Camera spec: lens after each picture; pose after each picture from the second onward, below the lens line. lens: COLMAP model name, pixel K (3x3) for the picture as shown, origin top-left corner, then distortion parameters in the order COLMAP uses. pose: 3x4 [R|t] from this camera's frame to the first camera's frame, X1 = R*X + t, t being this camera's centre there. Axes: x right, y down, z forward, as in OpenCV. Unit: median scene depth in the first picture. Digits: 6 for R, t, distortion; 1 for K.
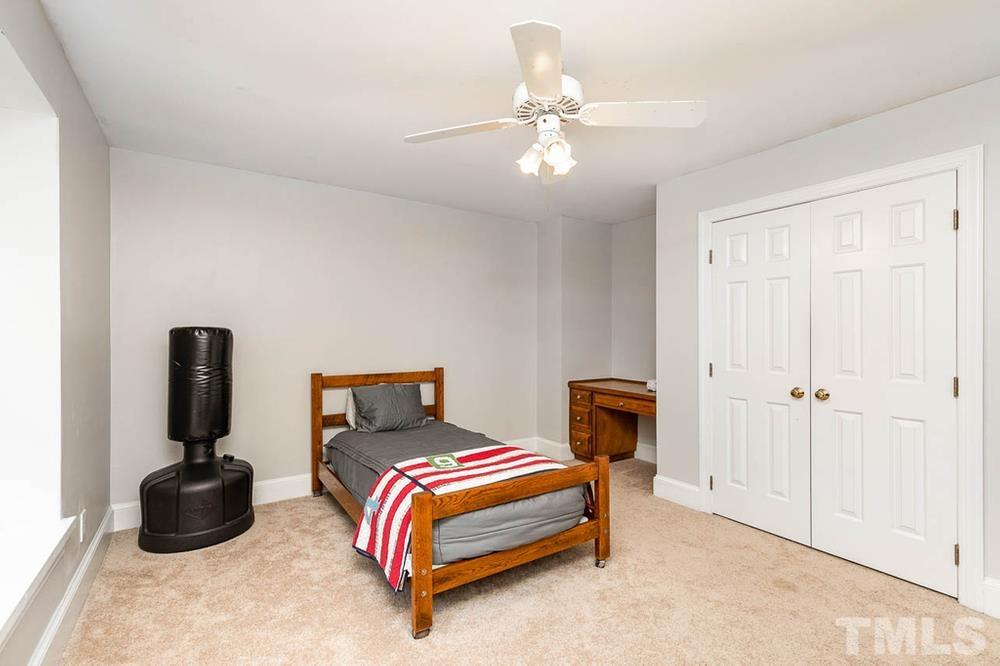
lens RADIAL K [[450.5, 0, 500.0], [0, 450.5, 333.0], [0, 0, 1]] dist [0.001587, 0.000043]
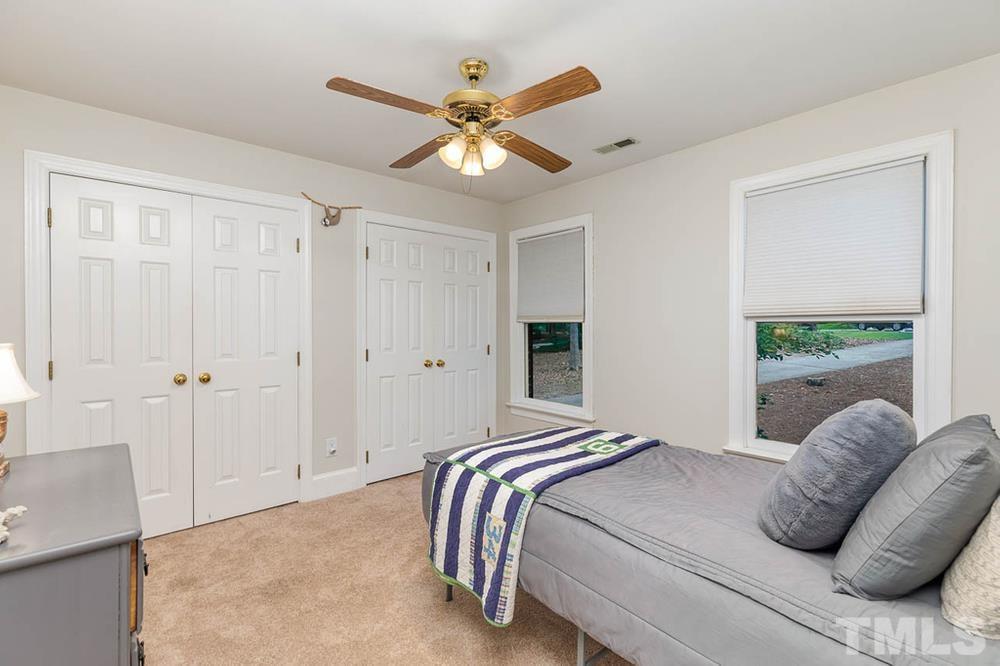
lens RADIAL K [[381.9, 0, 499.8], [0, 381.9, 325.7], [0, 0, 1]] dist [0.000313, 0.000017]
pose [[-0.047990, -0.005188, 0.998834, -0.274595], [-0.006065, 0.999970, 0.004903, 0.001307], [-0.998829, -0.005823, -0.048020, 0.408838]]
